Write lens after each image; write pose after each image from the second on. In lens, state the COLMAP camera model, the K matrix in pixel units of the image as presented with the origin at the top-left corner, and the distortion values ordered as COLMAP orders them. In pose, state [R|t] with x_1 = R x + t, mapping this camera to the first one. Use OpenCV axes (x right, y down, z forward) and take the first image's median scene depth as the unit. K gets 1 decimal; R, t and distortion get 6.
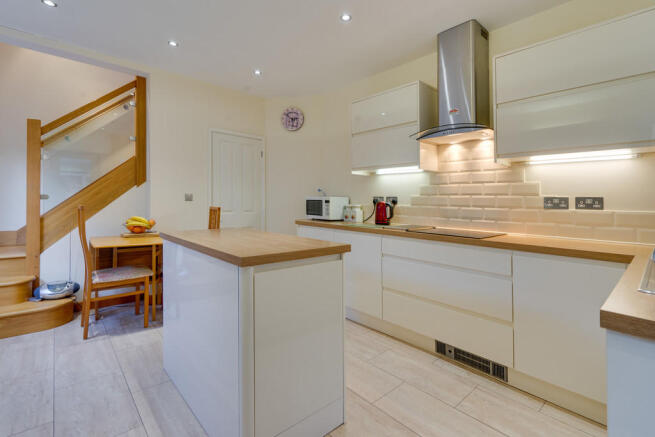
lens RADIAL K [[295.0, 0, 328.0], [0, 295.0, 199.0], [0, 0, 1]] dist [0.000848, 0.000324]
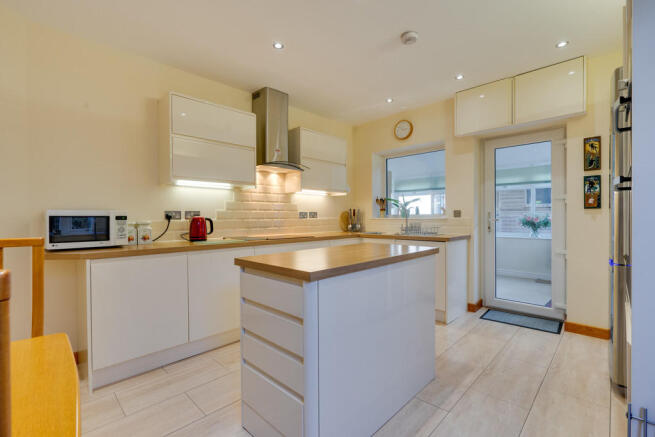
lens RADIAL K [[295.0, 0, 326.1], [0, 295.0, 217.8], [0, 0, 1]] dist [0.000848, 0.000324]
pose [[-0.044782, -0.011999, 0.998925, -0.938370], [0.008935, 0.999883, 0.012411, 0.006879], [-0.998957, 0.009481, -0.044670, 0.792186]]
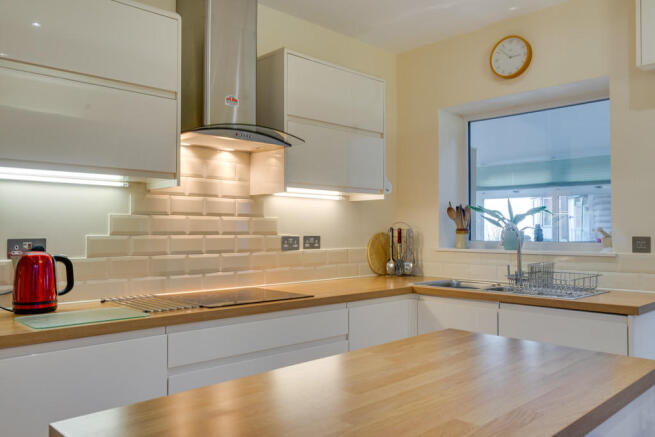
lens RADIAL K [[535.9, 0, 328.8], [0, 535.9, 215.6], [0, 0, 1]] dist [0.046212, -0.000086]
pose [[-0.029648, 0.019896, 0.999362, -0.669586], [0.003664, 0.999797, -0.019796, -0.029704], [-0.999554, 0.003075, -0.029714, 0.787506]]
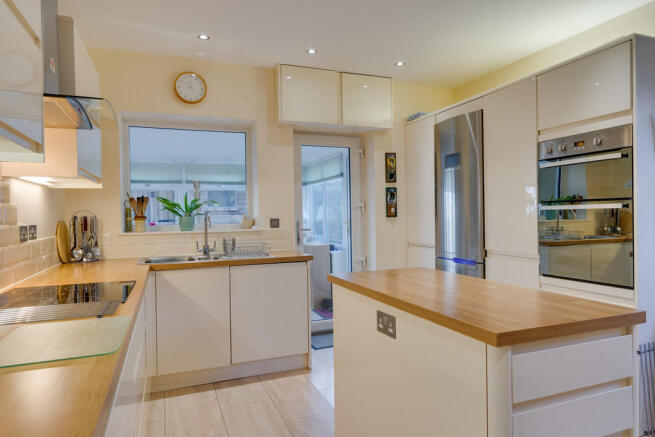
lens RADIAL K [[418.1, 0, 327.8], [0, 418.1, 214.3], [0, 0, 1]] dist [0.029532, 0.001555]
pose [[-0.931685, 0.008140, 0.363175, -0.277107], [0.010977, 0.999923, 0.005748, -0.028064], [-0.363100, 0.009342, -0.931703, 1.450077]]
